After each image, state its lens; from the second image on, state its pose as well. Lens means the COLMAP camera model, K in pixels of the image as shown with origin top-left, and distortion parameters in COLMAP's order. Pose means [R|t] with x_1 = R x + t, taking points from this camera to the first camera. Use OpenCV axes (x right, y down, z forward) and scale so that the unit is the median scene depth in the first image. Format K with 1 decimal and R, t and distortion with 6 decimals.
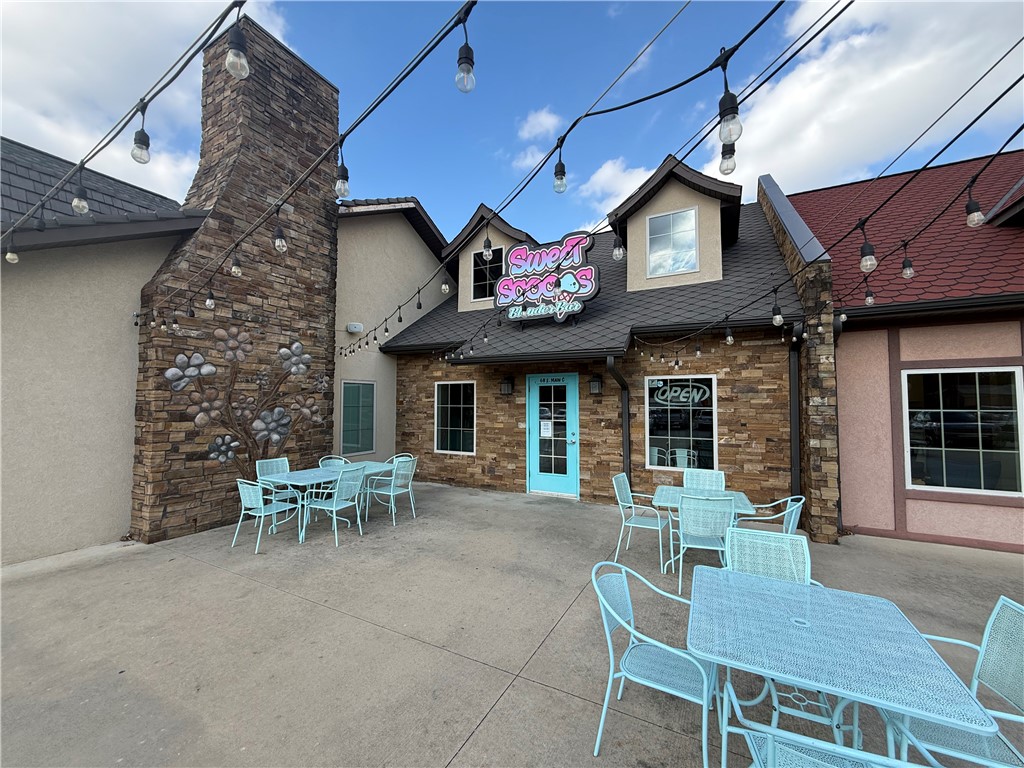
lens RADIAL K [[407.9, 0, 510.1], [0, 407.9, 384.2], [0, 0, 1]] dist [0.001908, -0.000767]
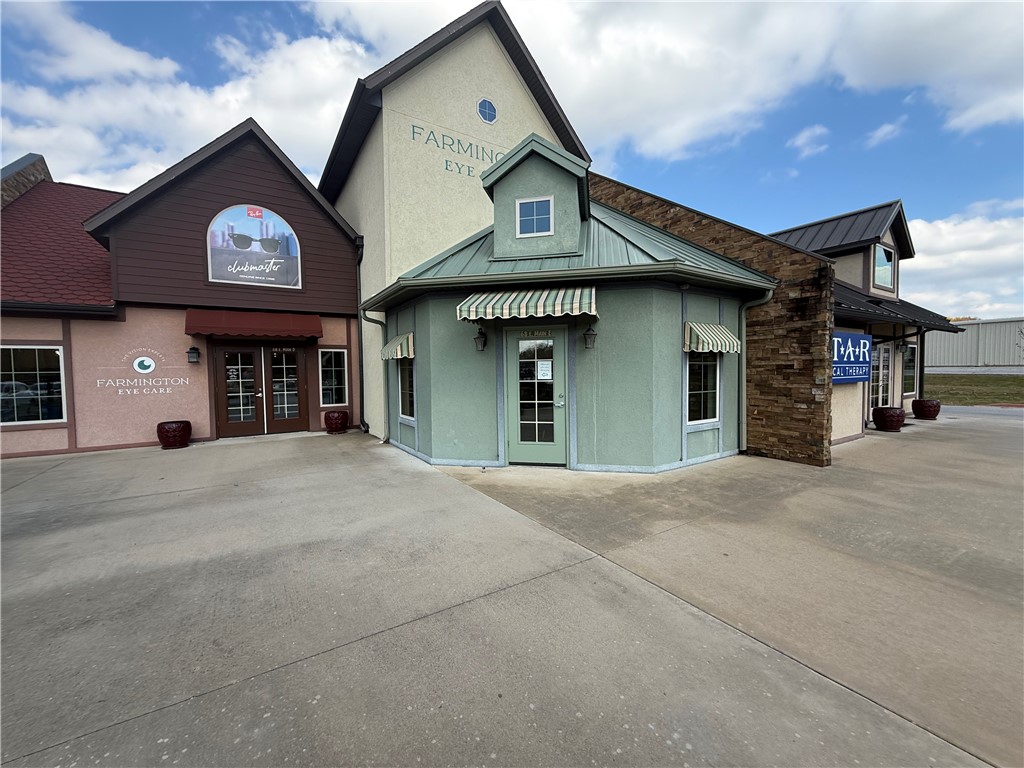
lens RADIAL K [[407.9, 0, 506.3], [0, 407.9, 382.7], [0, 0, 1]] dist [0.001908, -0.000767]
pose [[0.500955, -0.036661, 0.864697, 0.494323], [-0.027392, 0.997930, 0.058179, -0.029356], [-0.865040, -0.052831, 0.498914, -1.034644]]
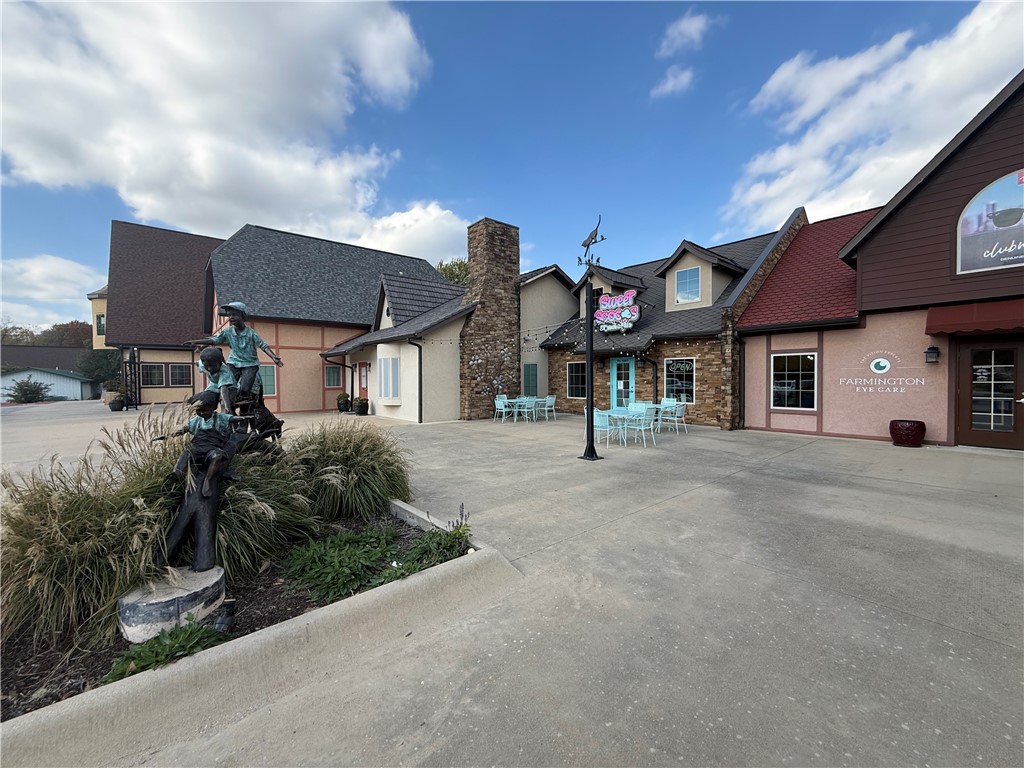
lens RADIAL K [[407.9, 0, 507.8], [0, 407.9, 387.6], [0, 0, 1]] dist [0.001908, -0.000767]
pose [[0.927672, 0.001401, -0.373393, 0.367133], [0.026882, 0.997148, 0.070527, -0.038456], [0.372427, -0.075464, 0.924988, -1.197332]]
